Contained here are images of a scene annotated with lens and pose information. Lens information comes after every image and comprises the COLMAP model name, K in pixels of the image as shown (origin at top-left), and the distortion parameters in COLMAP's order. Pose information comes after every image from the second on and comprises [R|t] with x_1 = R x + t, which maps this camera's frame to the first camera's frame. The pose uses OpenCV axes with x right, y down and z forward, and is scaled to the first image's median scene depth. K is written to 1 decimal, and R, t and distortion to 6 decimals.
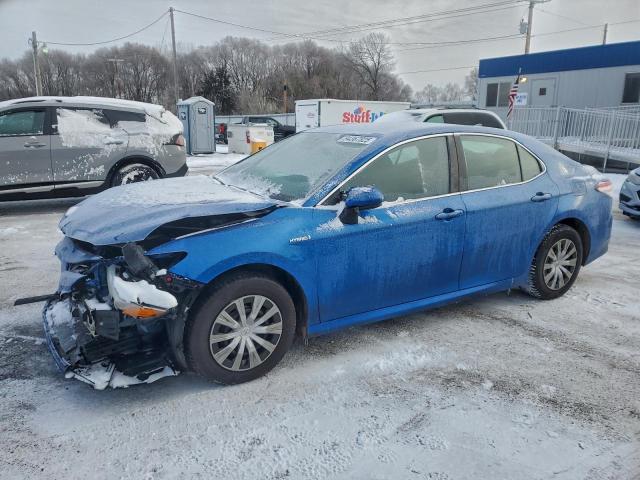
lens RADIAL K [[571.2, 0, 320.0], [0, 571.2, 240.0], [0, 0, 1]] dist [0.073595, 0.002229]
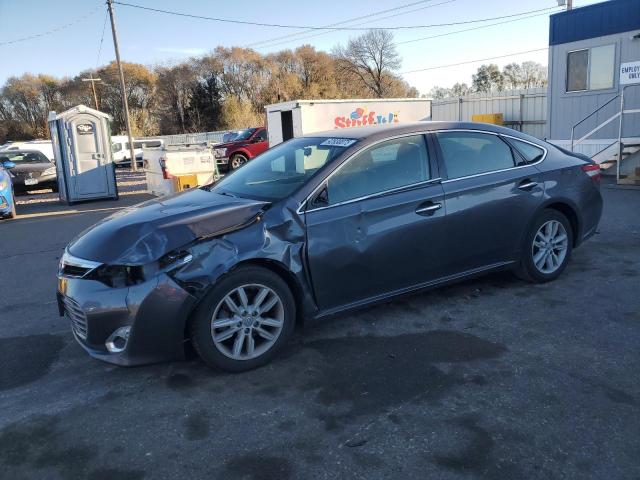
lens RADIAL K [[501.1, 0, 320.0], [0, 501.1, 240.0], [0, 0, 1]] dist [0.004275, -0.001815]
pose [[0.997826, -0.055322, -0.035814, 0.019671], [0.055698, 0.998402, 0.009575, -0.045304], [0.035227, -0.011549, 0.999313, 0.218270]]
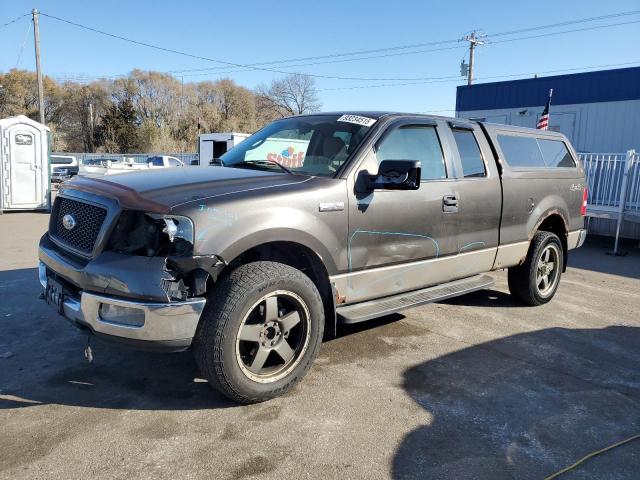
lens RADIAL K [[501.1, 0, 320.0], [0, 501.1, 240.0], [0, 0, 1]] dist [0.004275, -0.001815]
pose [[0.988493, 0.007222, 0.151094, 0.007793], [0.001120, 0.998482, -0.055059, -0.040610], [-0.151262, 0.054595, 0.986985, 0.197960]]
